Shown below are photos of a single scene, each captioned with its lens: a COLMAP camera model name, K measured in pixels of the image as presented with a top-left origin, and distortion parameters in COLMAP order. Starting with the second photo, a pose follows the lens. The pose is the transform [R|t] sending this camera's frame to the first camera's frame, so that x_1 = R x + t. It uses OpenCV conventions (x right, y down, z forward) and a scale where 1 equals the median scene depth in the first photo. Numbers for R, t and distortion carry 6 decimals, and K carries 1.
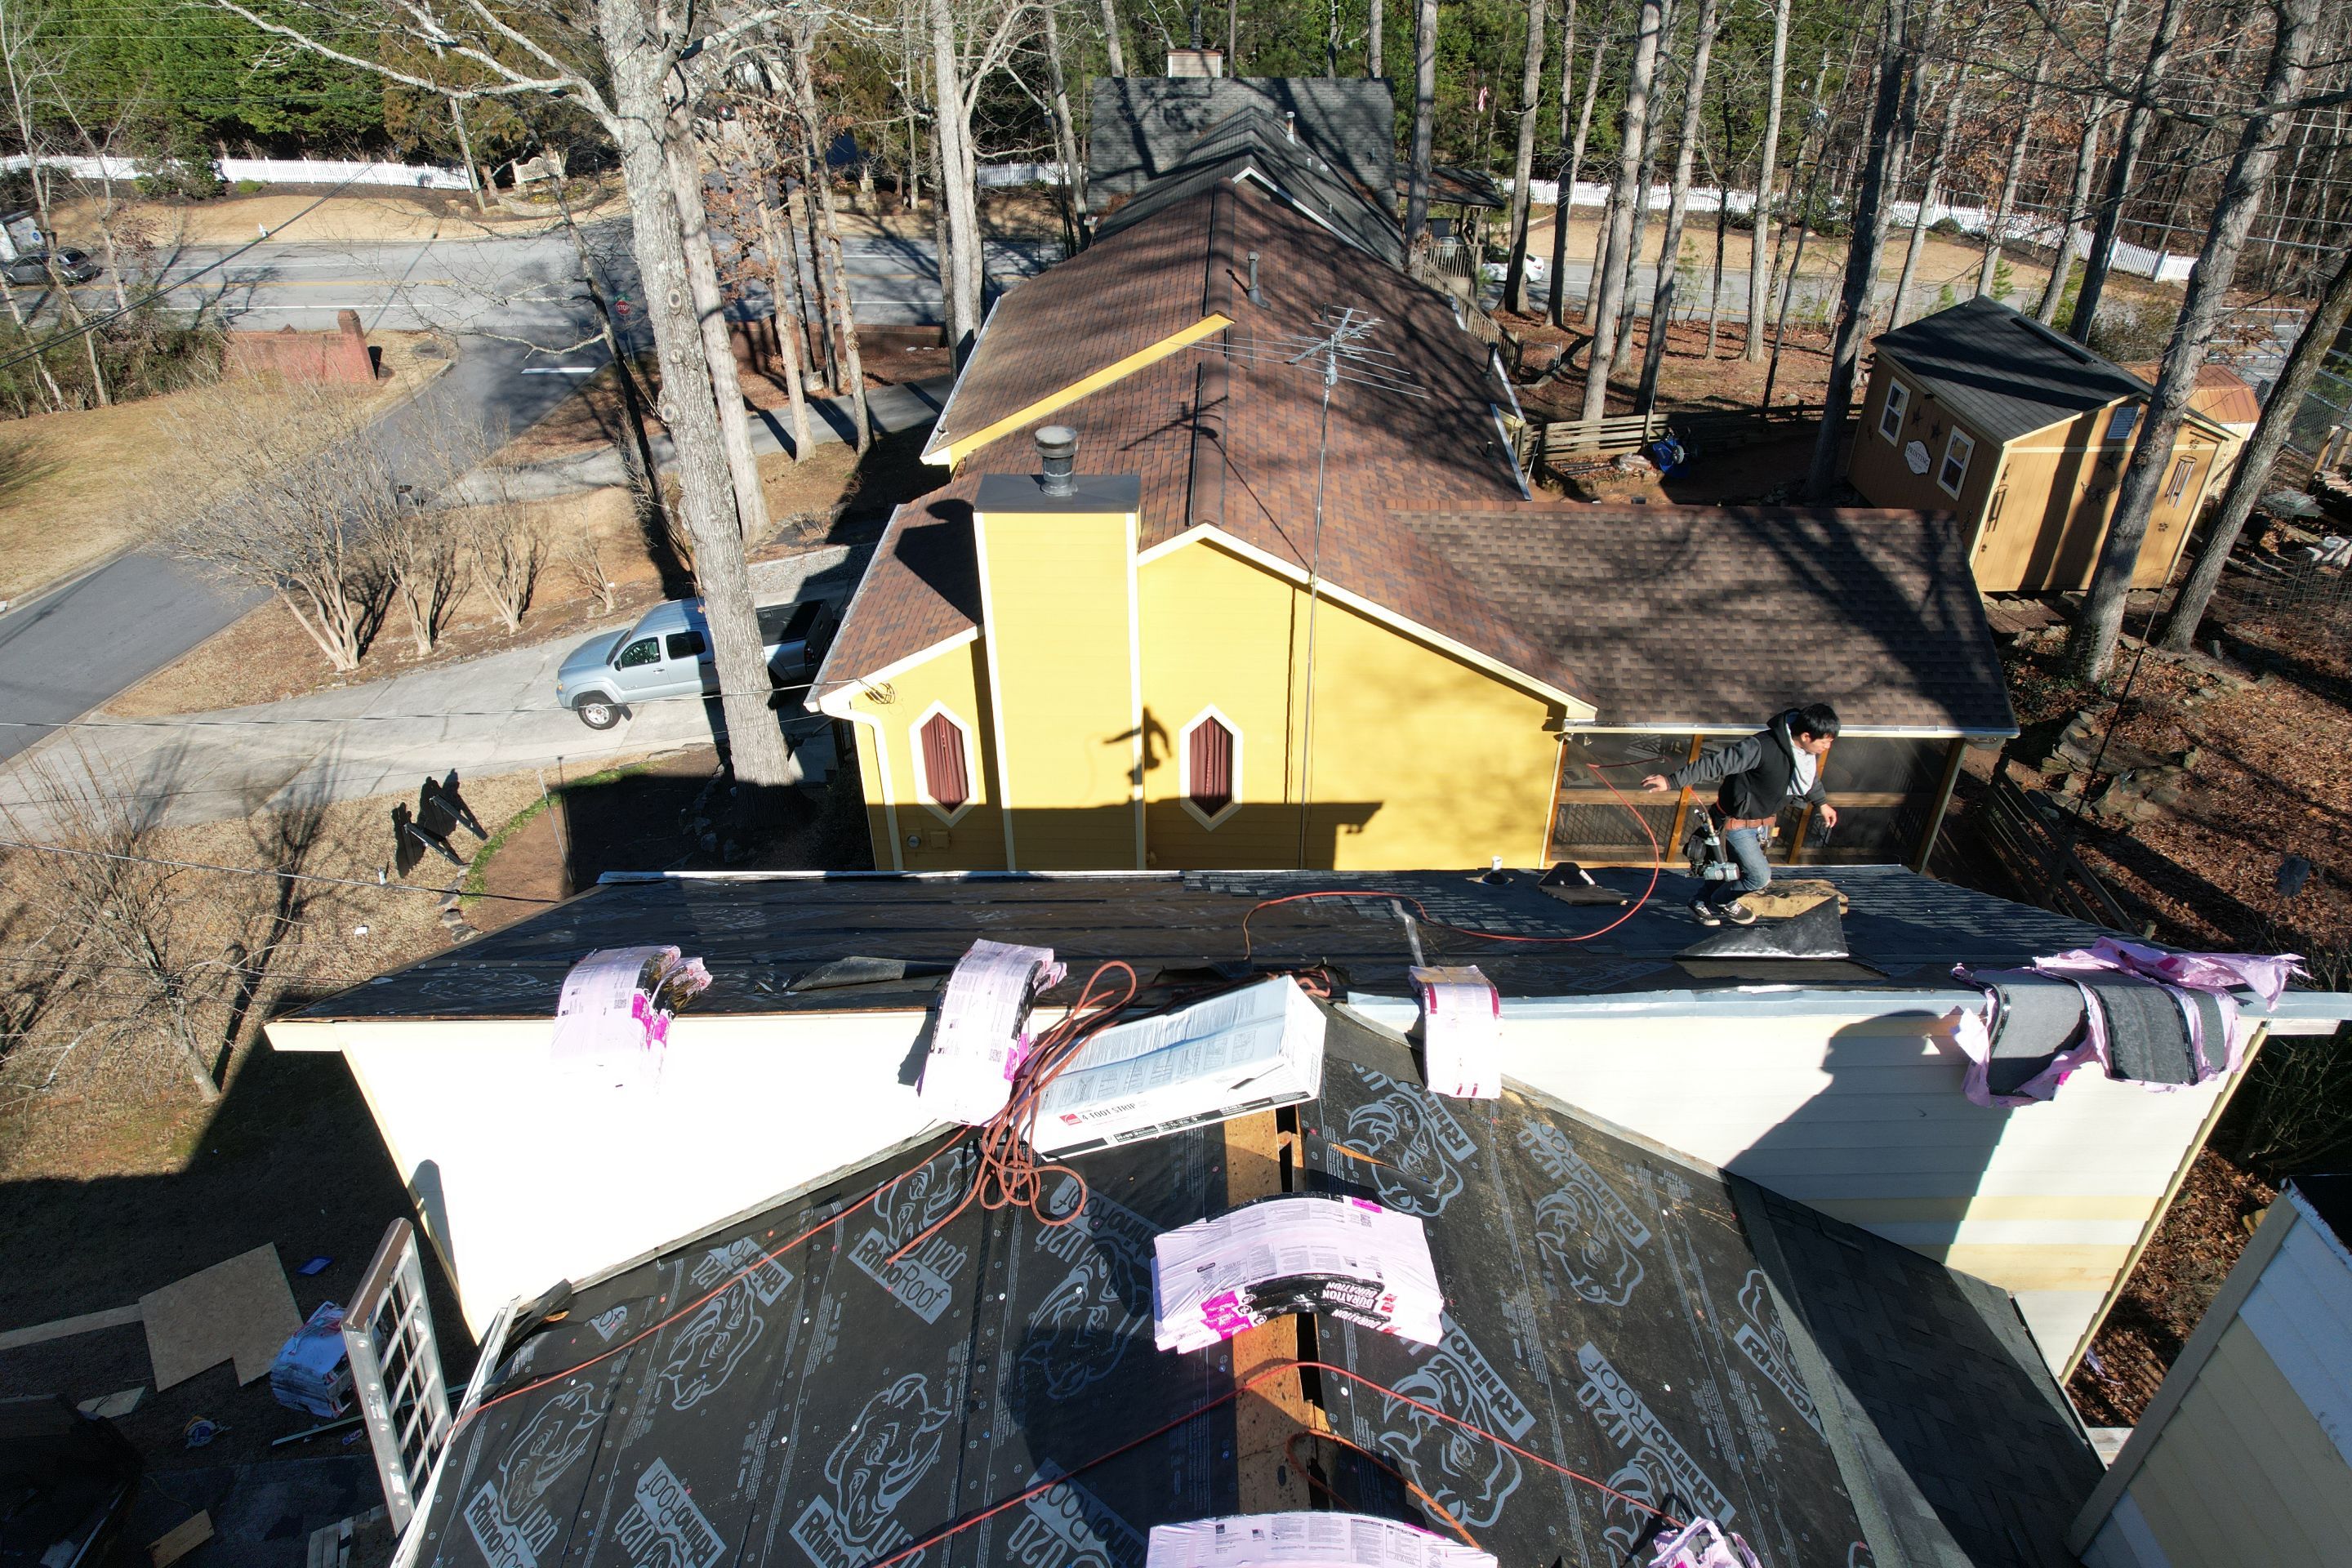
lens RADIAL K [[1496.3, 0, 1187.9], [0, 1496.3, 786.7], [0, 0, 1]] dist [-0.047561, 0.031342]
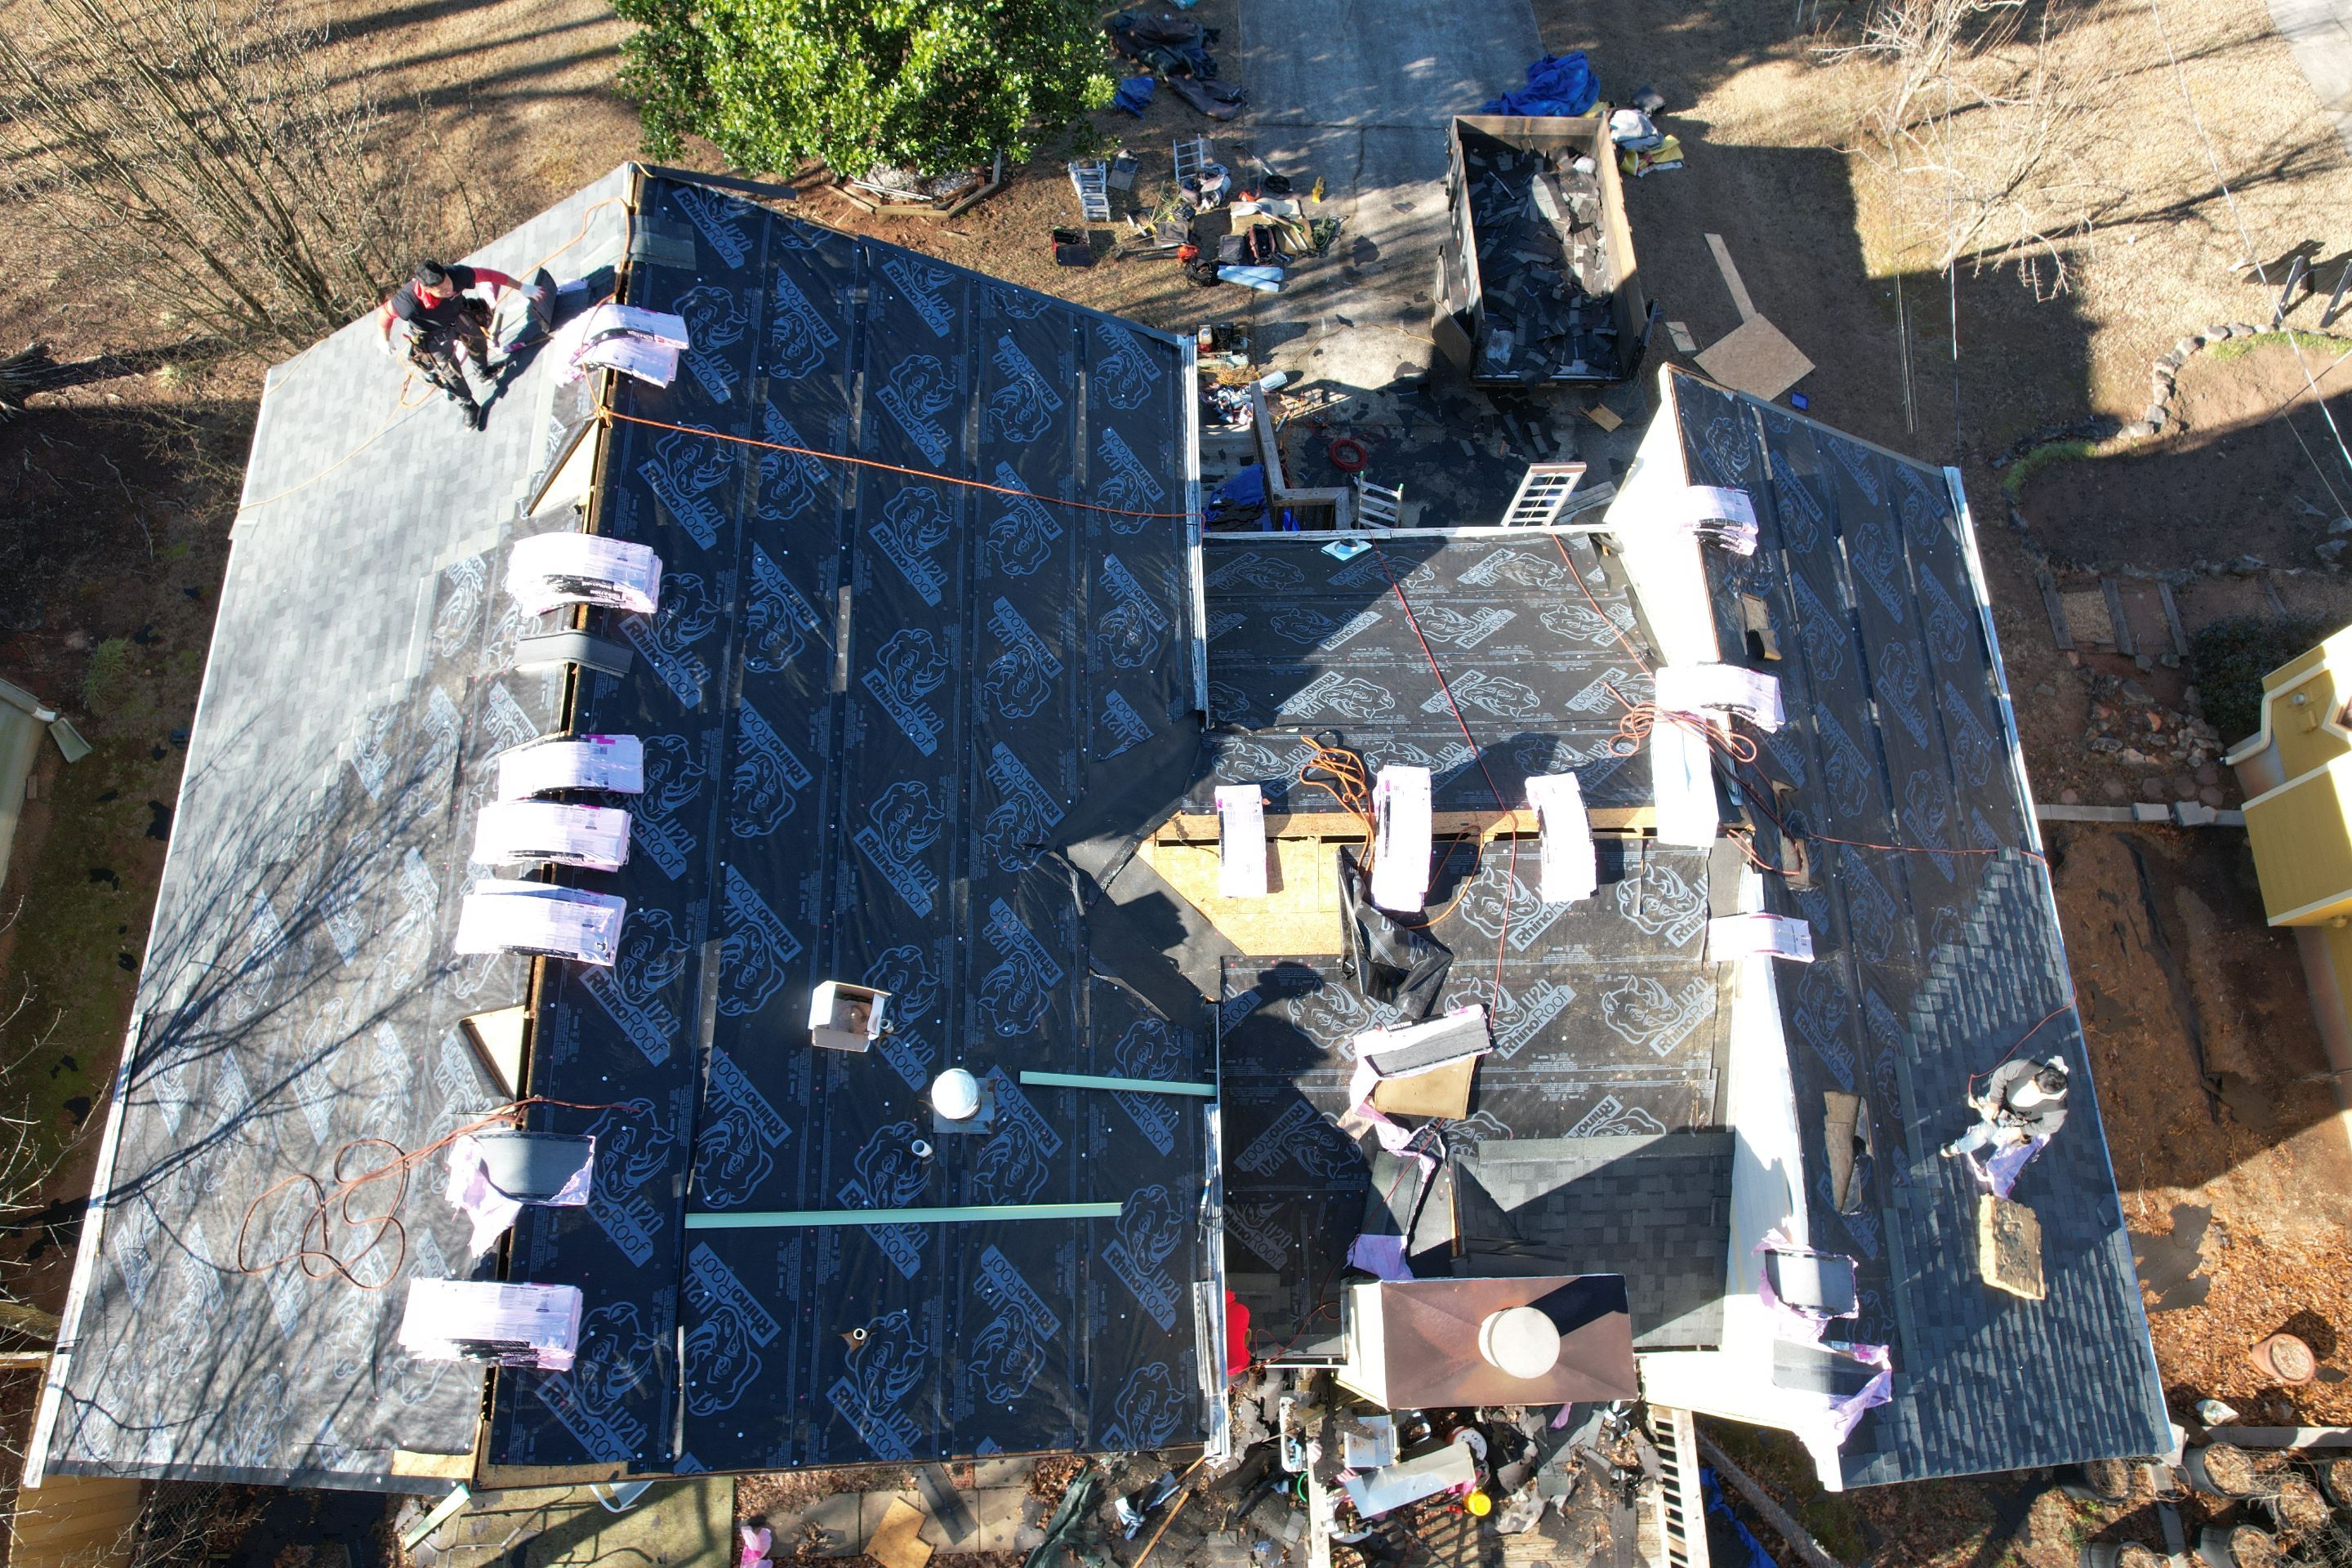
lens RADIAL K [[1496.3, 0, 1151.7], [0, 1496.3, 789.4], [0, 0, 1]] dist [-0.047561, 0.031342]
pose [[0.006509, 0.944931, -0.327205, 0.216755], [-0.550640, 0.276523, 0.787611, -0.327707], [0.834718, 0.175045, 0.522116, -0.204465]]
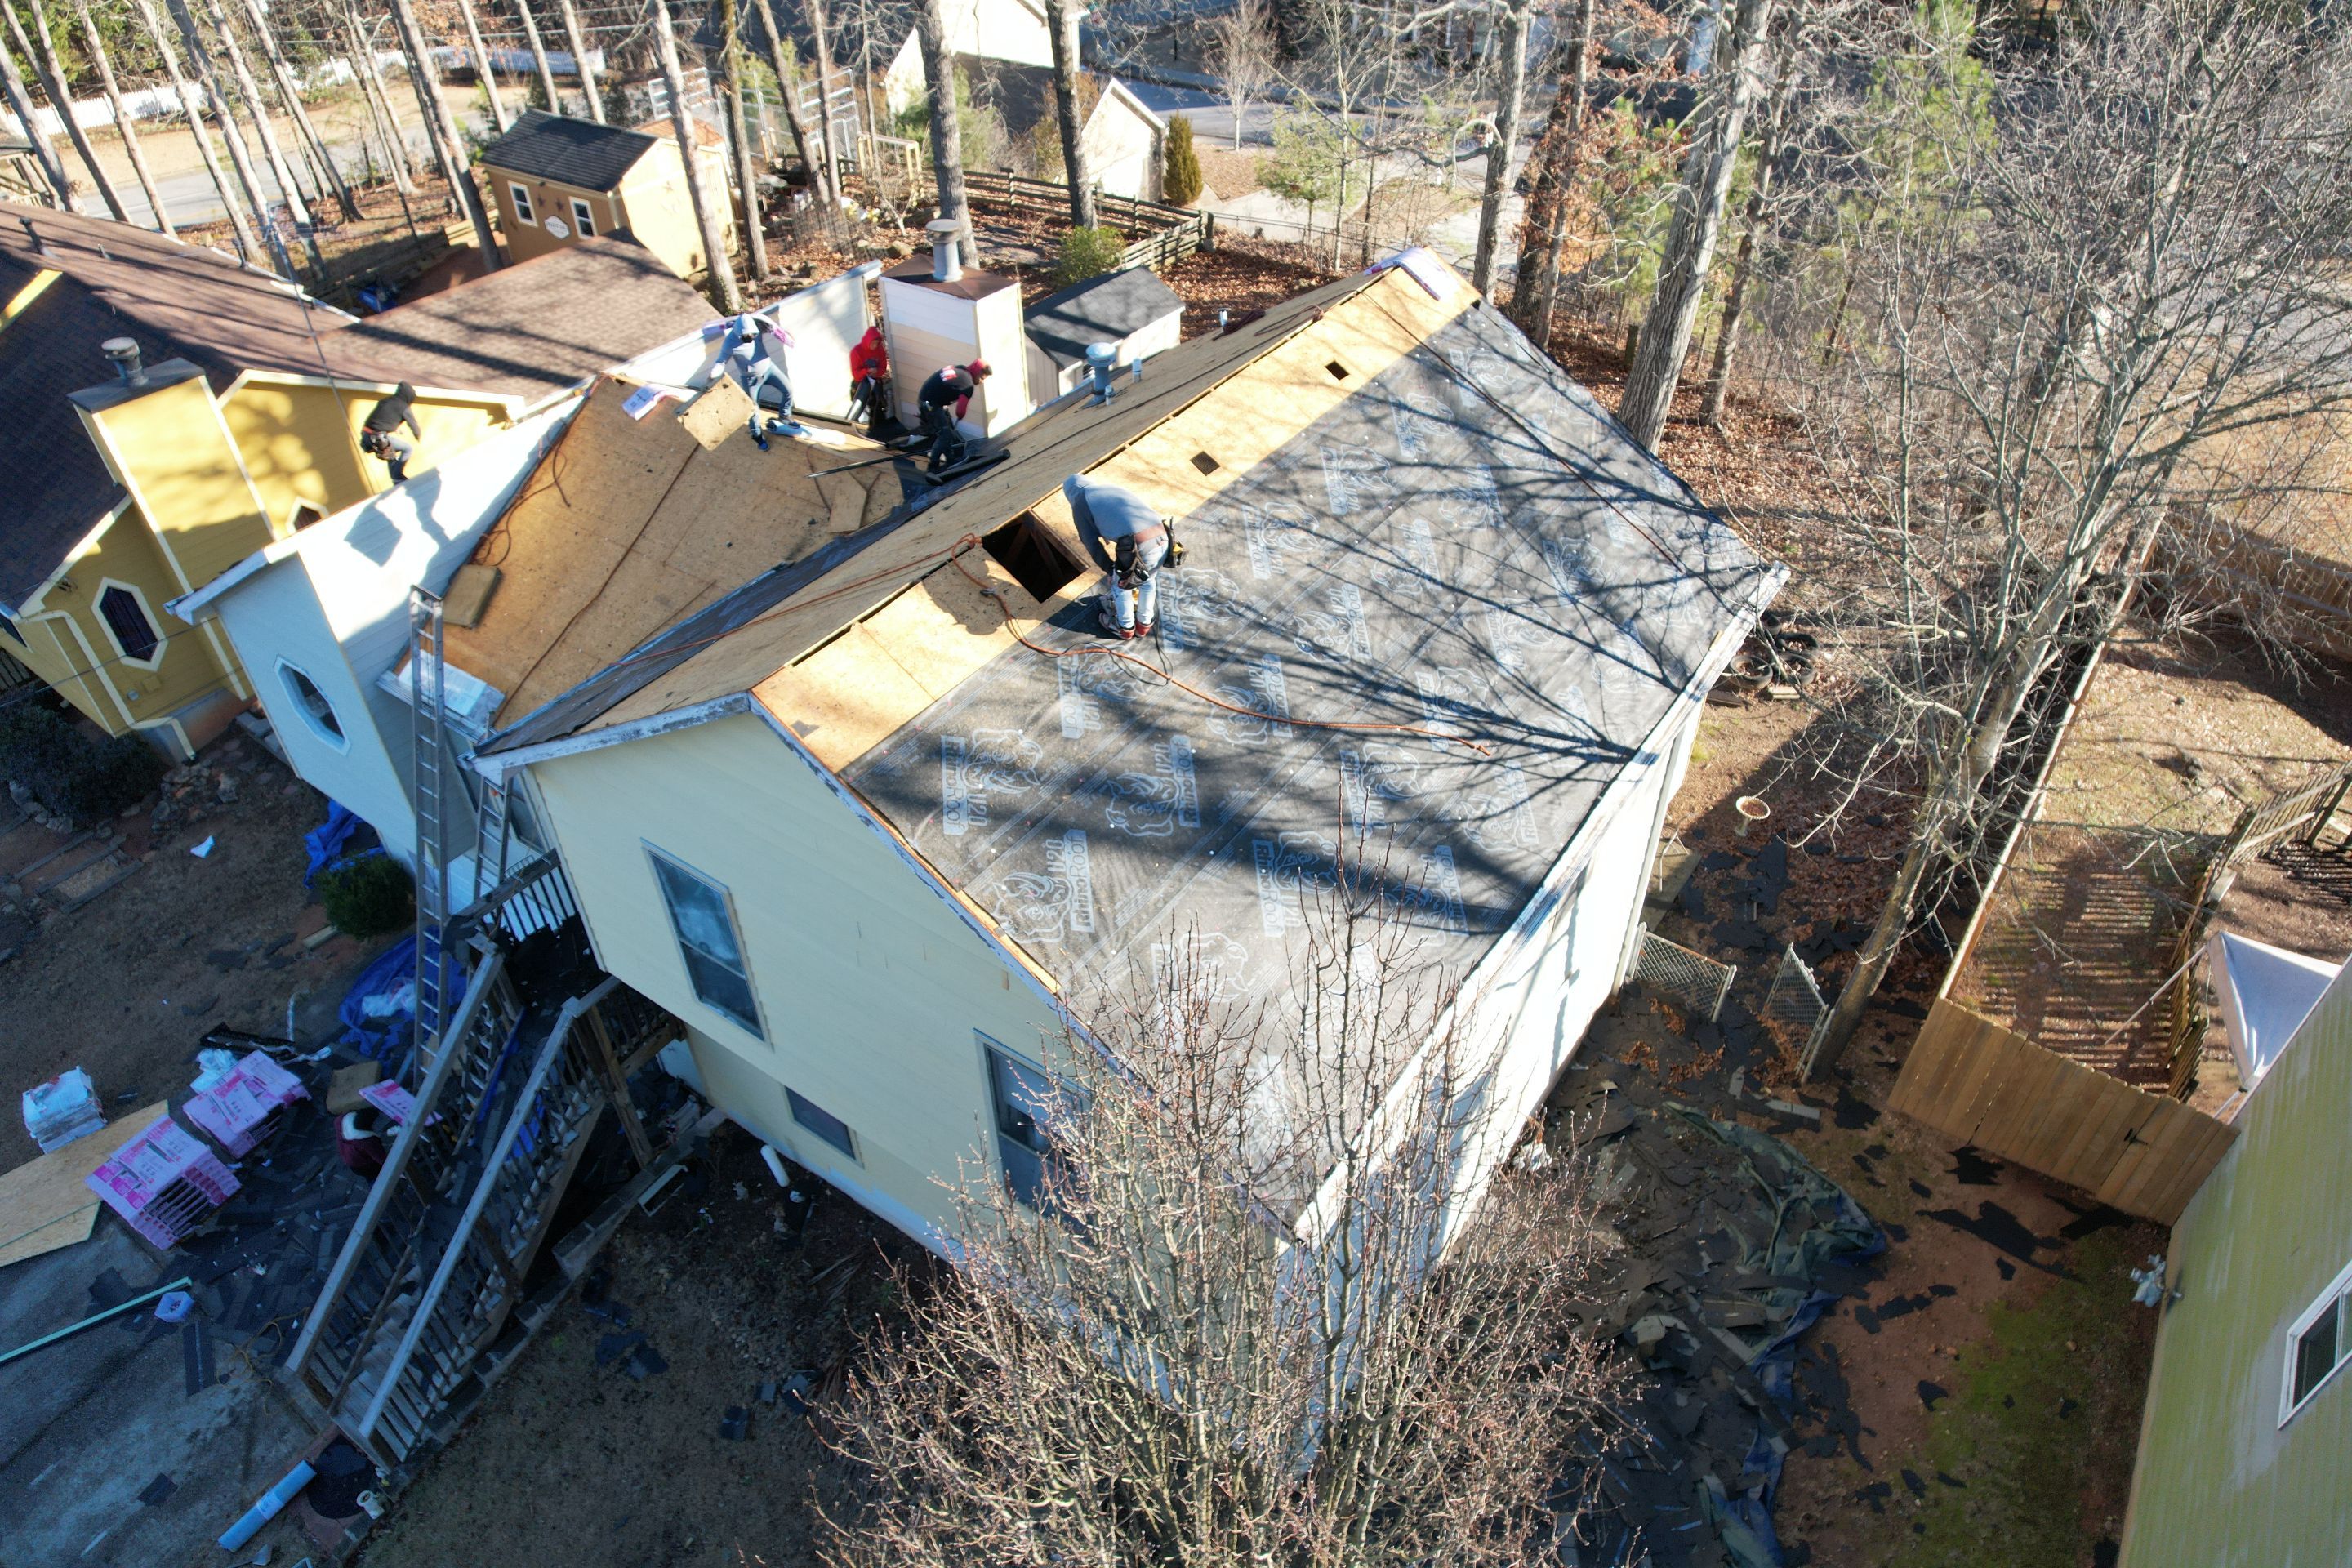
lens RADIAL K [[1496.3, 0, 1178.4], [0, 1496.3, 789.4], [0, 0, 1]] dist [-0.047561, 0.031342]
pose [[0.565697, -0.532703, 0.629456, -0.549746], [0.469342, 0.835628, 0.285383, 0.176752], [-0.678016, 0.133990, 0.722732, -0.595659]]
